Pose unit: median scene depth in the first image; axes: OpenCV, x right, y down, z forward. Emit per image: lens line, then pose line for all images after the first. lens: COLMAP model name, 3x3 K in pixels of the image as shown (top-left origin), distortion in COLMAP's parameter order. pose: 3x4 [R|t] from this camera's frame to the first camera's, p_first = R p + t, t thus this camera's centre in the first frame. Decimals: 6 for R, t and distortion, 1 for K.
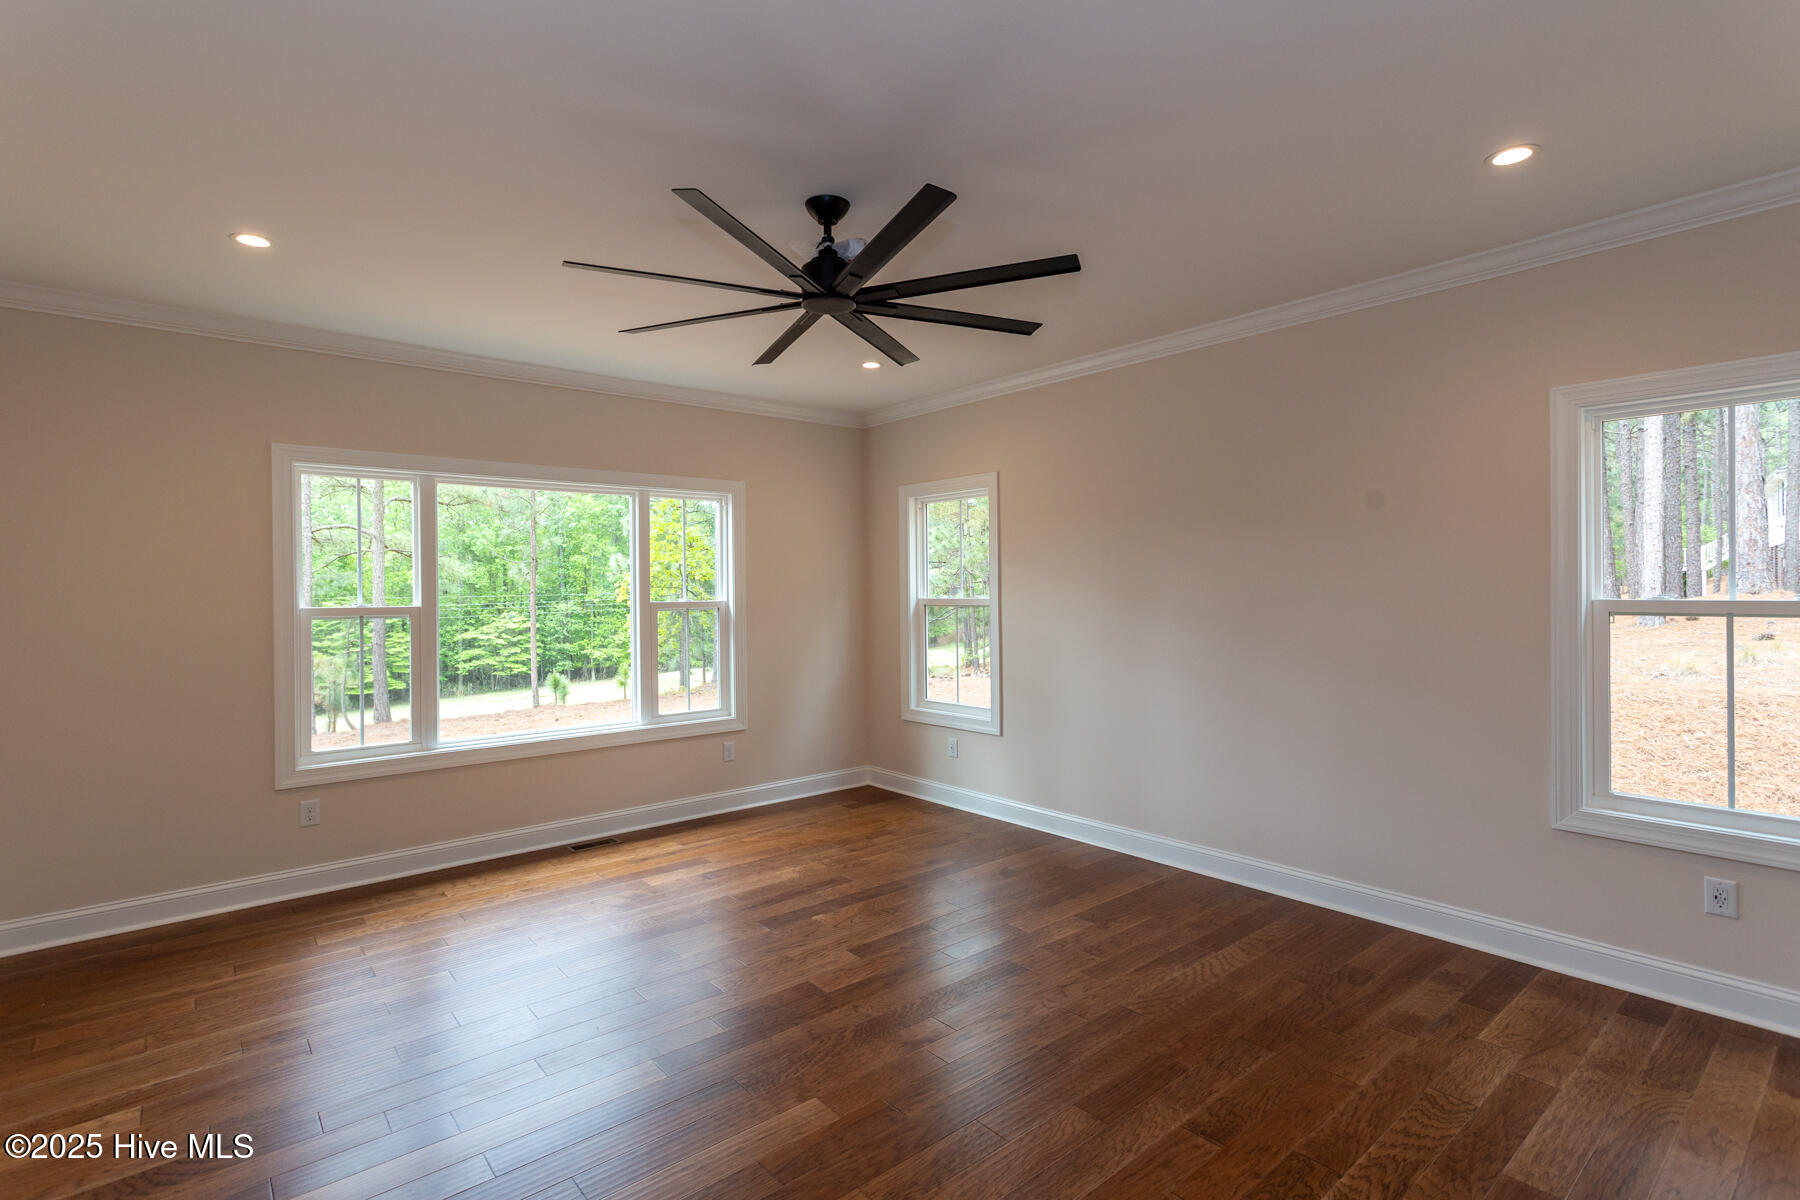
lens RADIAL K [[860.6, 0, 900.0], [0, 860.6, 600.0], [0, 0, 1]] dist [0.015127, -0.000114]
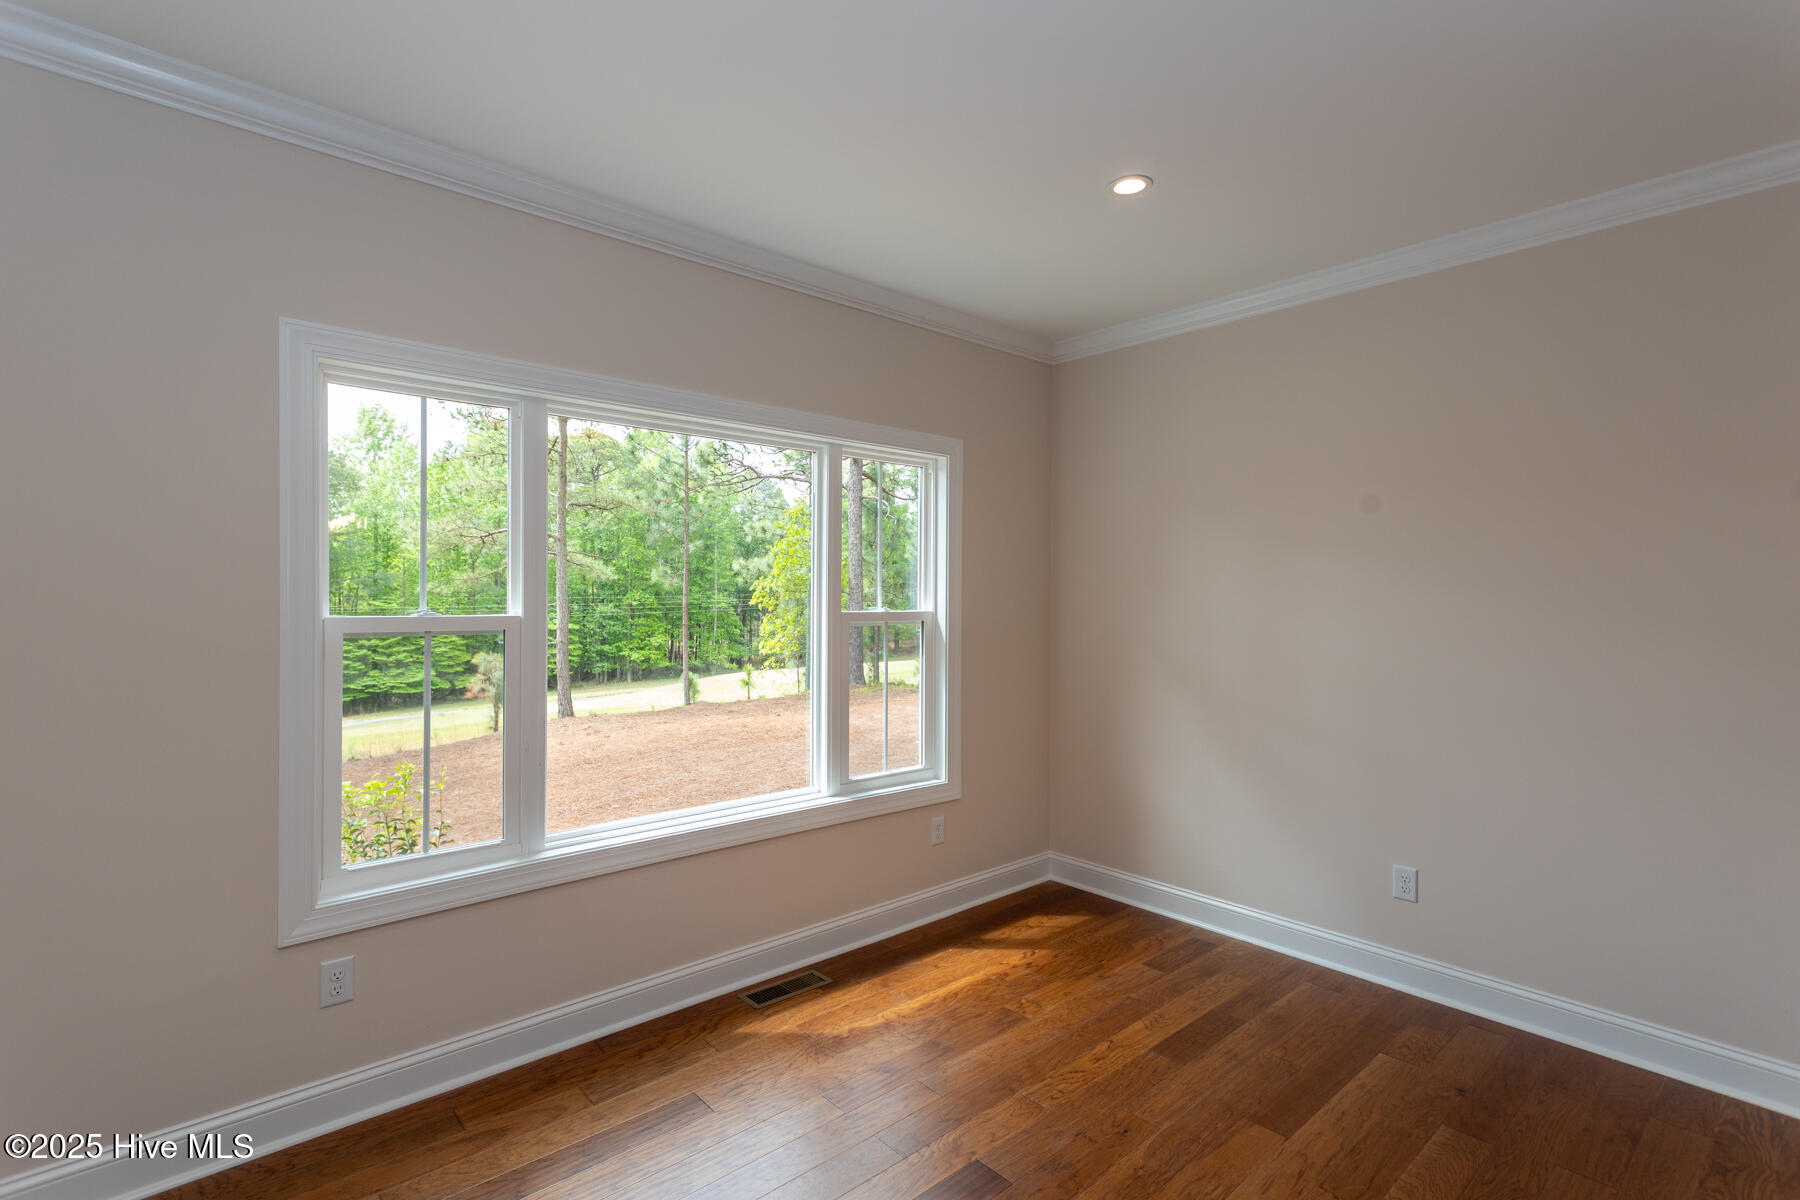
lens RADIAL K [[860.6, 0, 900.0], [0, 860.6, 600.0], [0, 0, 1]] dist [0.015127, -0.000114]
pose [[0.999120, 0.010910, -0.040510, -0.212524], [-0.011184, 0.999916, -0.006545, -0.004202], [0.040435, 0.006992, 0.999158, 0.323648]]
